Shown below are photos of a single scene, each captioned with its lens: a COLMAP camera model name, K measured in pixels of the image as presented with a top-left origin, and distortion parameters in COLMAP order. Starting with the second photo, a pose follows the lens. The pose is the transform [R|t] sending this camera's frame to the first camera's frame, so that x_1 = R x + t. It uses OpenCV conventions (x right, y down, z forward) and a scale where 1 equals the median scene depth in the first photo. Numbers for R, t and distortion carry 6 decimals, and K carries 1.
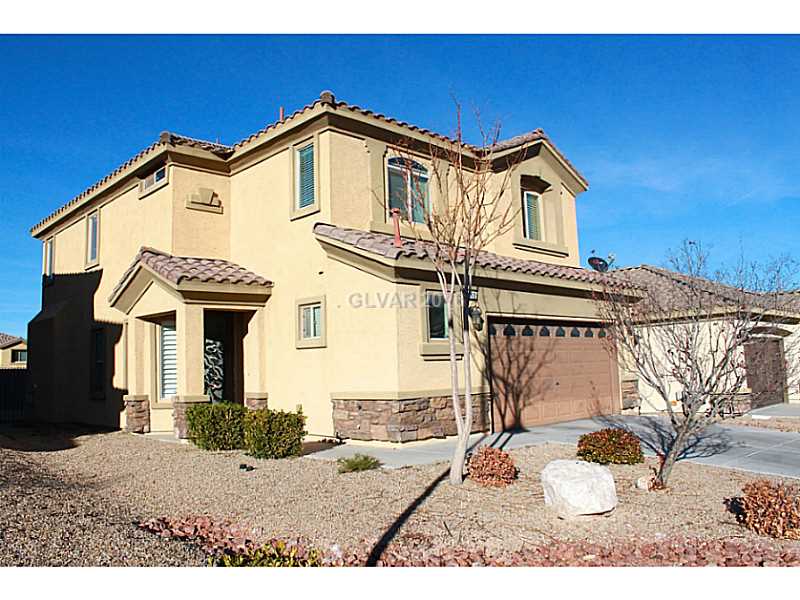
lens RADIAL K [[666.3, 0, 399.8], [0, 666.3, 293.6], [0, 0, 1]] dist [-0.119976, 0.028324]
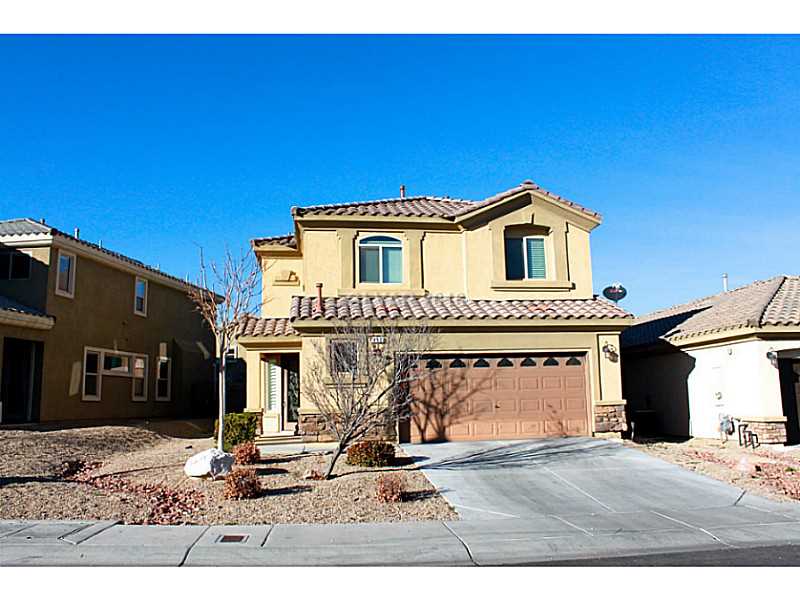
lens RADIAL K [[666.3, 0, 398.7], [0, 666.3, 300.3], [0, 0, 1]] dist [-0.119976, 0.028324]
pose [[0.797231, -0.071070, -0.599476, 0.857758], [0.064199, 0.997396, -0.032869, -0.027428], [0.600251, -0.012282, 0.799718, -0.055952]]
